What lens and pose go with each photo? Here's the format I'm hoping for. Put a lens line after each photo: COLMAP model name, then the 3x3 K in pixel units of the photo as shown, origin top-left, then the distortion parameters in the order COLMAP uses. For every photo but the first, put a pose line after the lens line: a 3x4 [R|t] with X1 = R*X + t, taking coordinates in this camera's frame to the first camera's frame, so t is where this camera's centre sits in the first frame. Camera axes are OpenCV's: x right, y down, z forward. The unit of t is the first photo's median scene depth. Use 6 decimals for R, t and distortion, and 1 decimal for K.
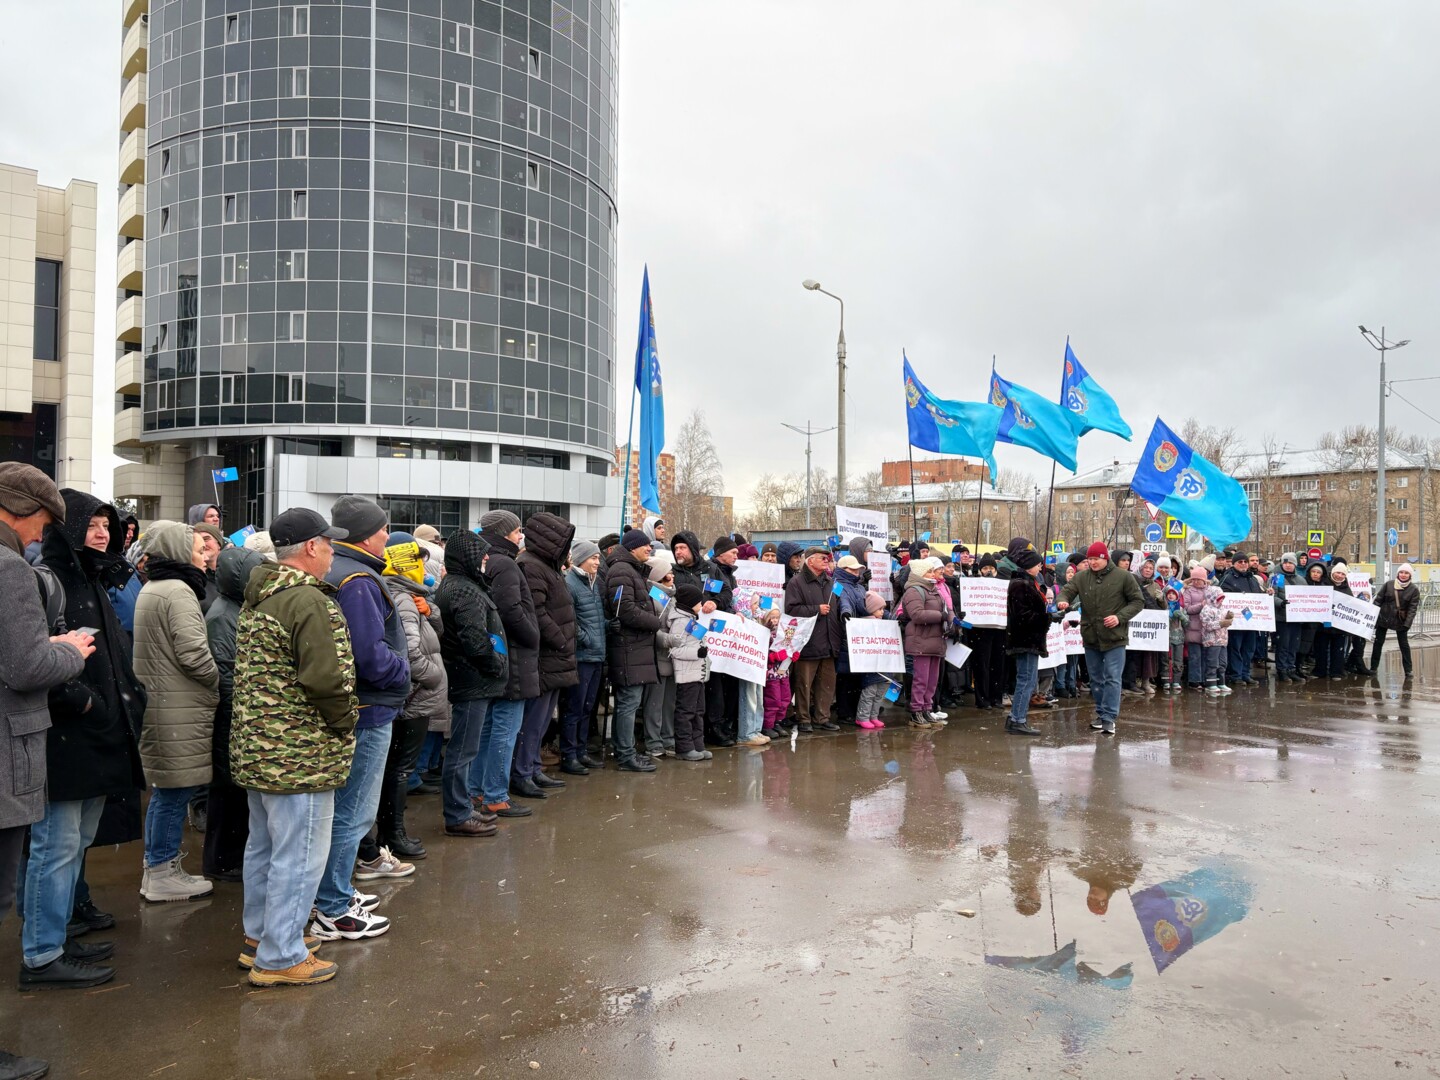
lens RADIAL K [[1135.1, 0, 720.0], [0, 1135.1, 540.0], [0, 0, 1]] dist [-0.001597, -0.002541]
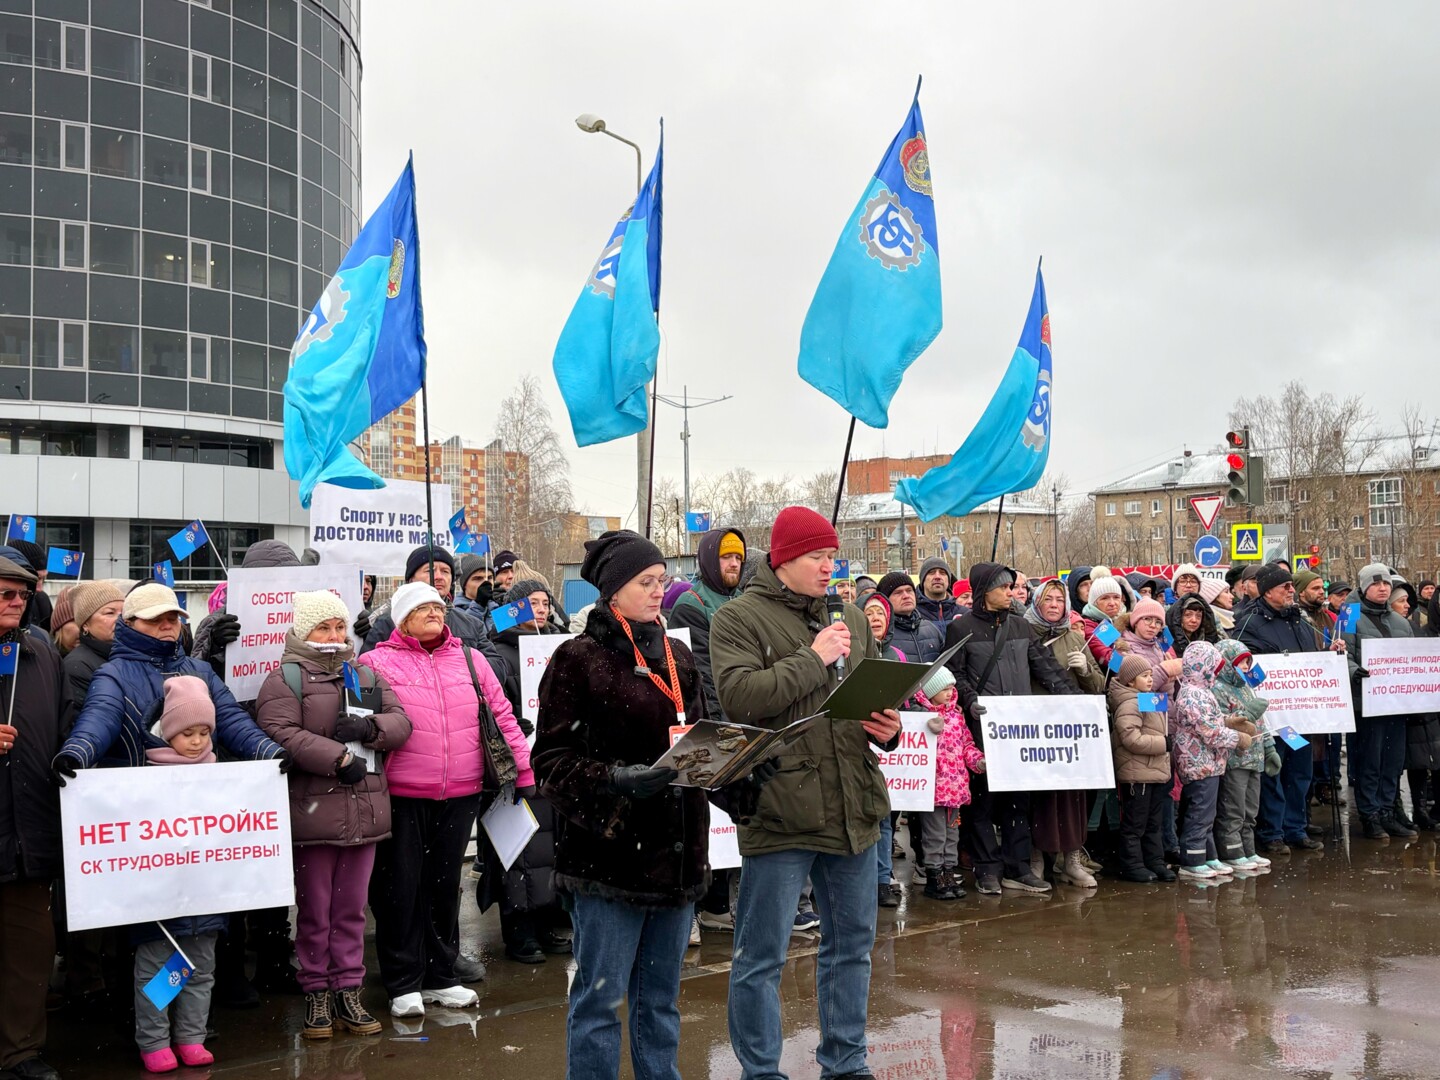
lens RADIAL K [[1706.4, 0, 720.0], [0, 1706.4, 540.0], [0, 0, 1]] dist [-0.011743, -0.038826]
pose [[0.998139, -0.018699, 0.058050, 0.054207], [0.020191, 0.999478, -0.025233, 0.003779], [-0.057548, 0.026358, 0.997995, 0.088813]]
